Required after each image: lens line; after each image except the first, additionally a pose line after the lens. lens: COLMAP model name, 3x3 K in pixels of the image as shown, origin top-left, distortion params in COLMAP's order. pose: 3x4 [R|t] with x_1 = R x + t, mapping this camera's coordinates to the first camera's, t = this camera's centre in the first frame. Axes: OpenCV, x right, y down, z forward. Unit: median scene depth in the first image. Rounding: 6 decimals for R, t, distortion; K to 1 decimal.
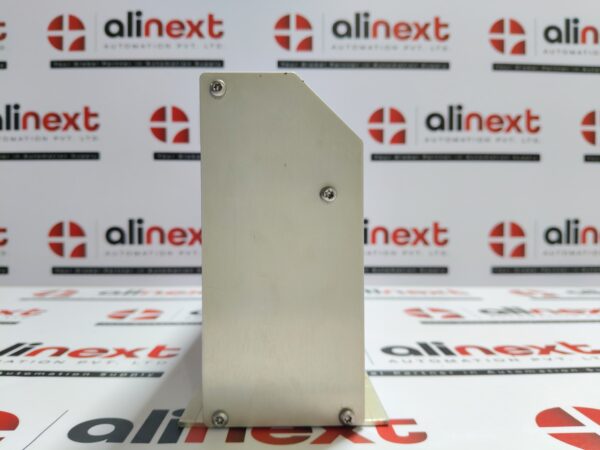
lens RADIAL K [[461.2, 0, 297.3], [0, 461.2, 223.7], [0, 0, 1]] dist [-0.050702, 0.012127]
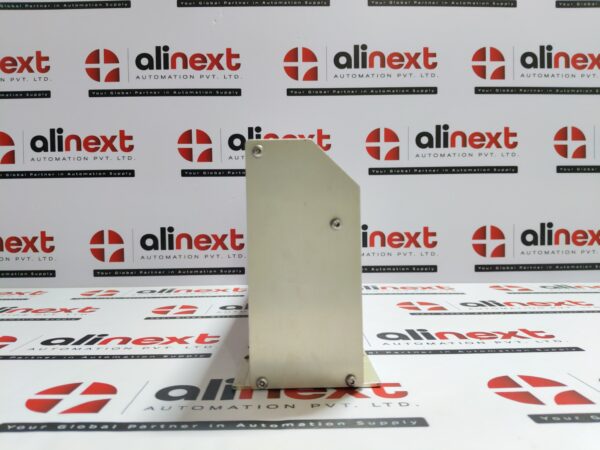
lens RADIAL K [[436.4, 0, 299.7], [0, 436.4, 224.8], [0, 0, 1]] dist [-0.011758, -0.021572]
pose [[0.999921, -0.011899, -0.004123, -0.011440], [0.011930, 0.999901, 0.007477, -0.021415], [0.004034, -0.007525, 0.999964, -0.100946]]
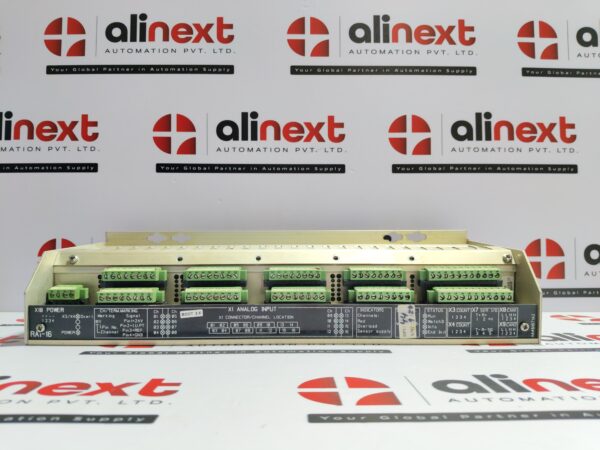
lens RADIAL K [[461.2, 0, 299.5], [0, 461.2, 225.9], [0, 0, 1]] dist [-0.050702, 0.012127]
pose [[0.999969, -0.001911, -0.007648, -0.019999], [0.001476, 0.998399, -0.056538, 0.021124], [0.007744, 0.056525, 0.998371, 0.092238]]
